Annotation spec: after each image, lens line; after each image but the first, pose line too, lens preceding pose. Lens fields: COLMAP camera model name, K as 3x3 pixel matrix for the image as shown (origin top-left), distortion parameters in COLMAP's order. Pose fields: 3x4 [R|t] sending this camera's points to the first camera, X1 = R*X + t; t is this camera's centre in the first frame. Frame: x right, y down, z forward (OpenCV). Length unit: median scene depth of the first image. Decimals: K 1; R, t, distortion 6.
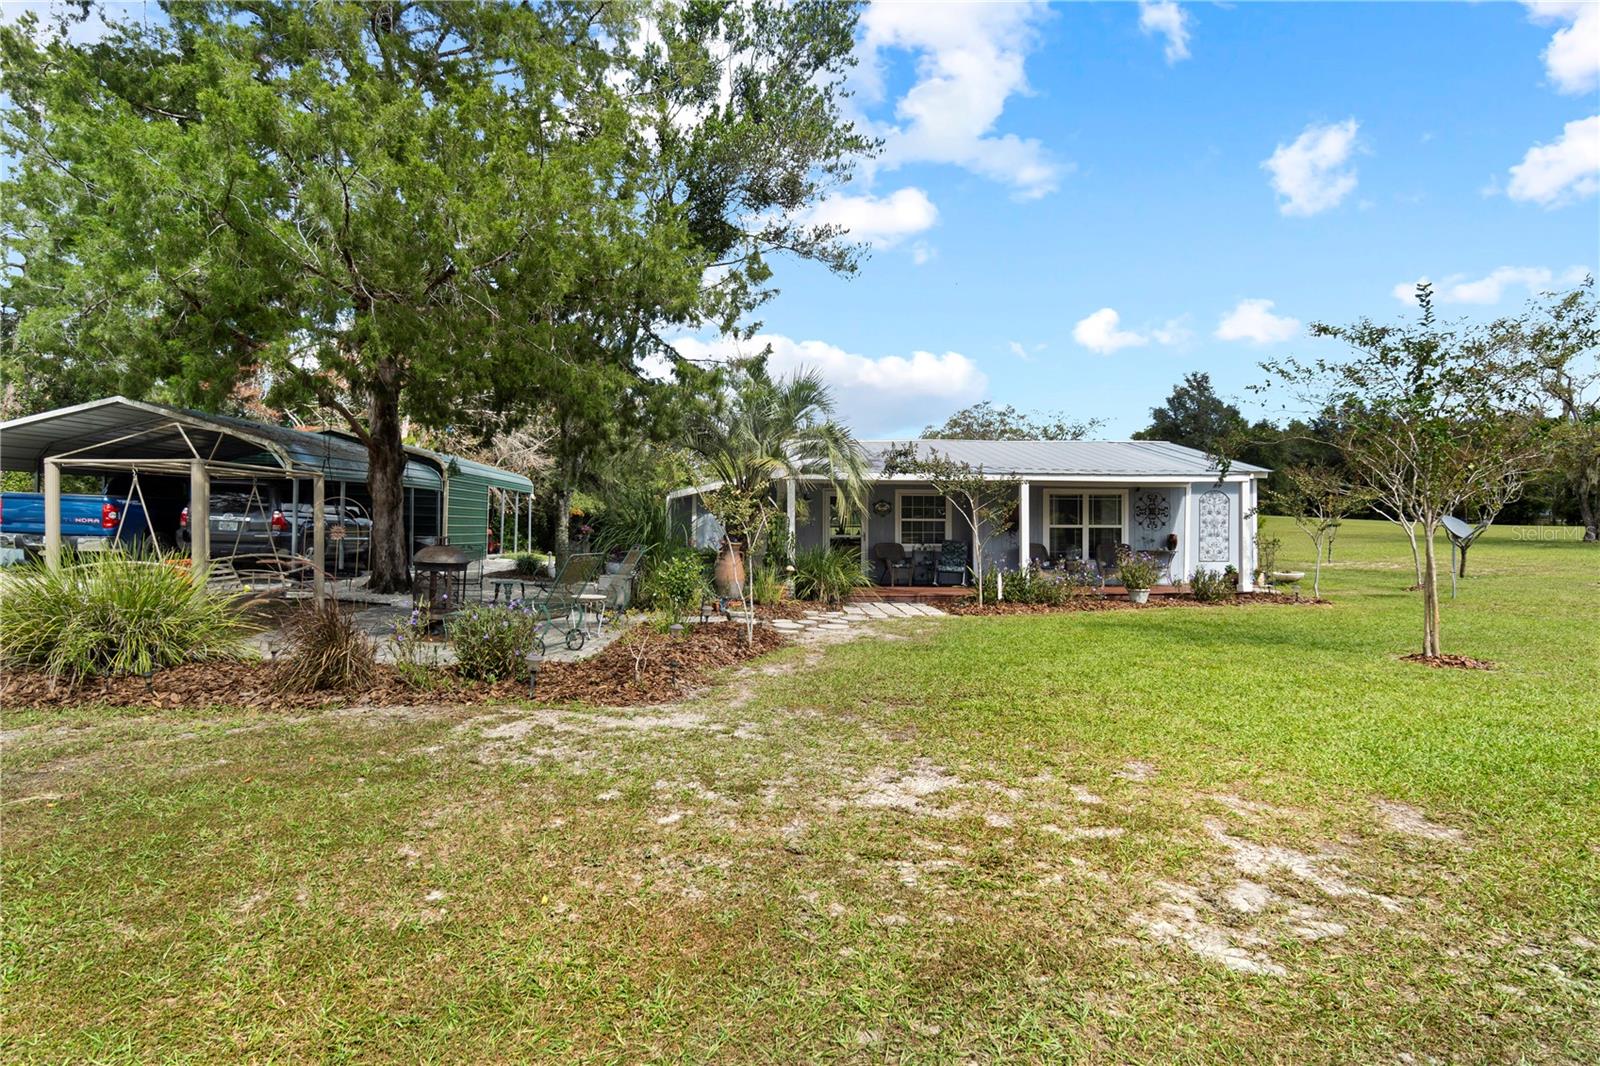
lens RADIAL K [[832.8, 0, 794.8], [0, 832.8, 524.7], [0, 0, 1]] dist [-0.003982, -0.000555]
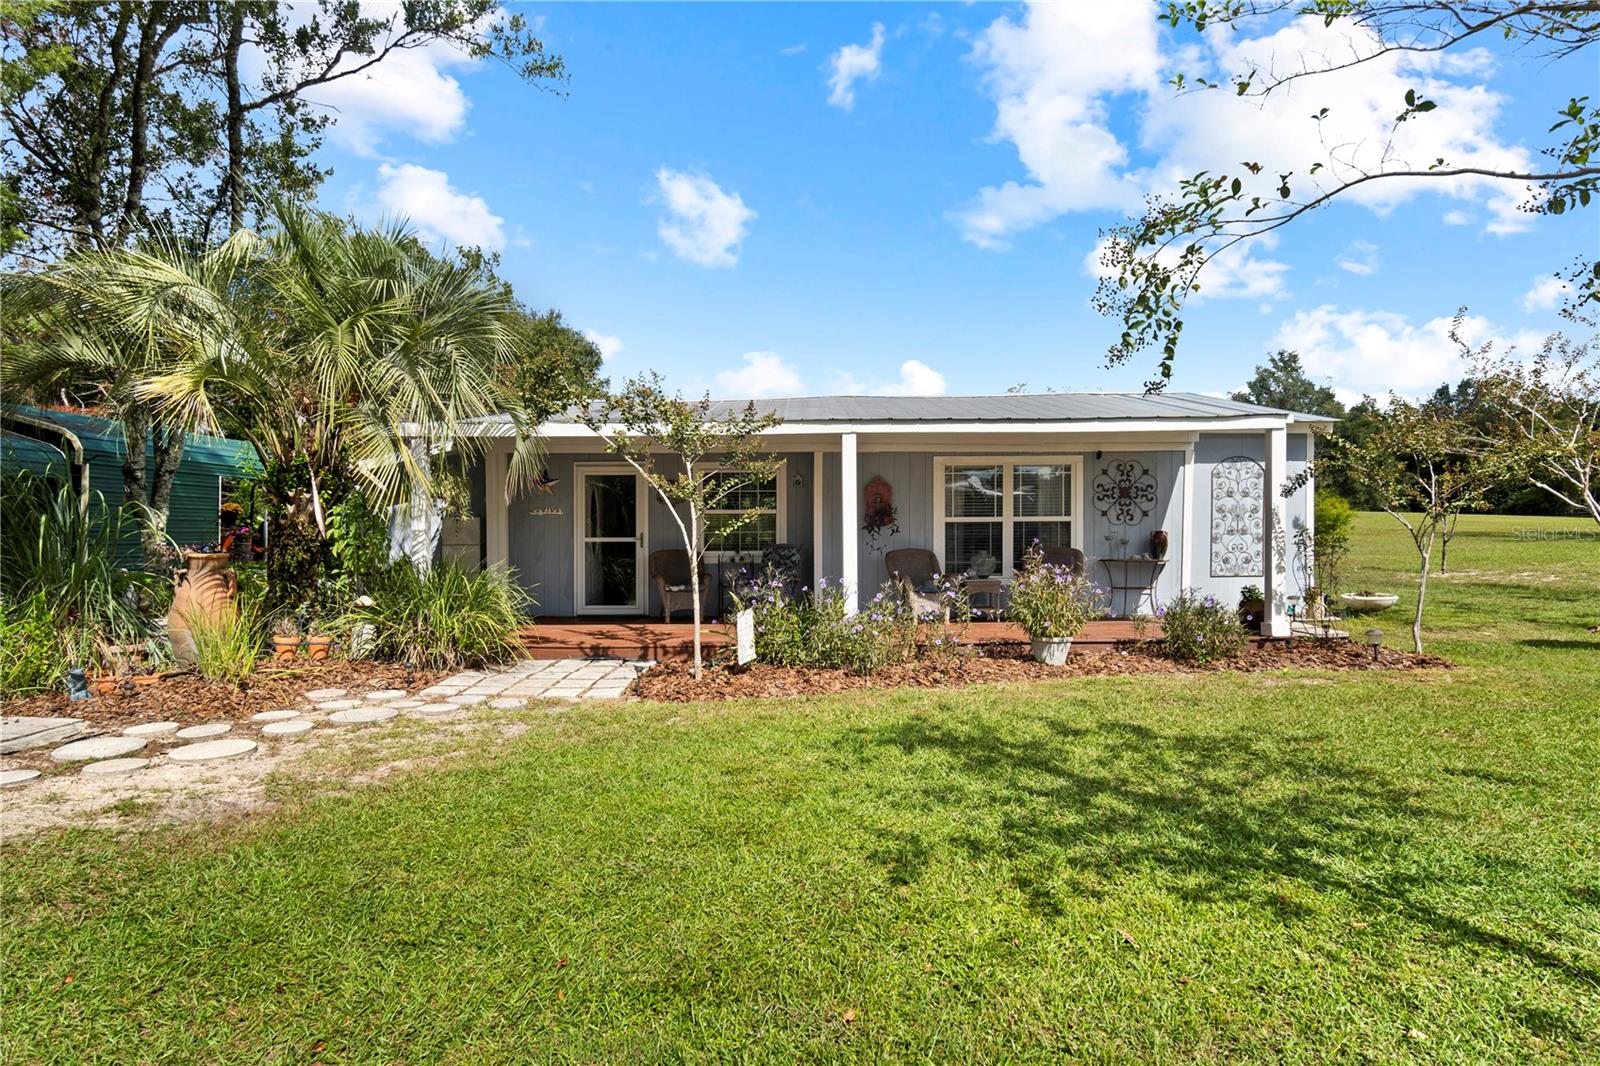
lens RADIAL K [[832.8, 0, 804.2], [0, 832.8, 545.5], [0, 0, 1]] dist [-0.003982, -0.000555]
pose [[0.996487, -0.009074, -0.083251, 0.250265], [0.010585, 0.999787, 0.017725, 0.008615], [0.083072, -0.018544, 0.996371, 0.391332]]
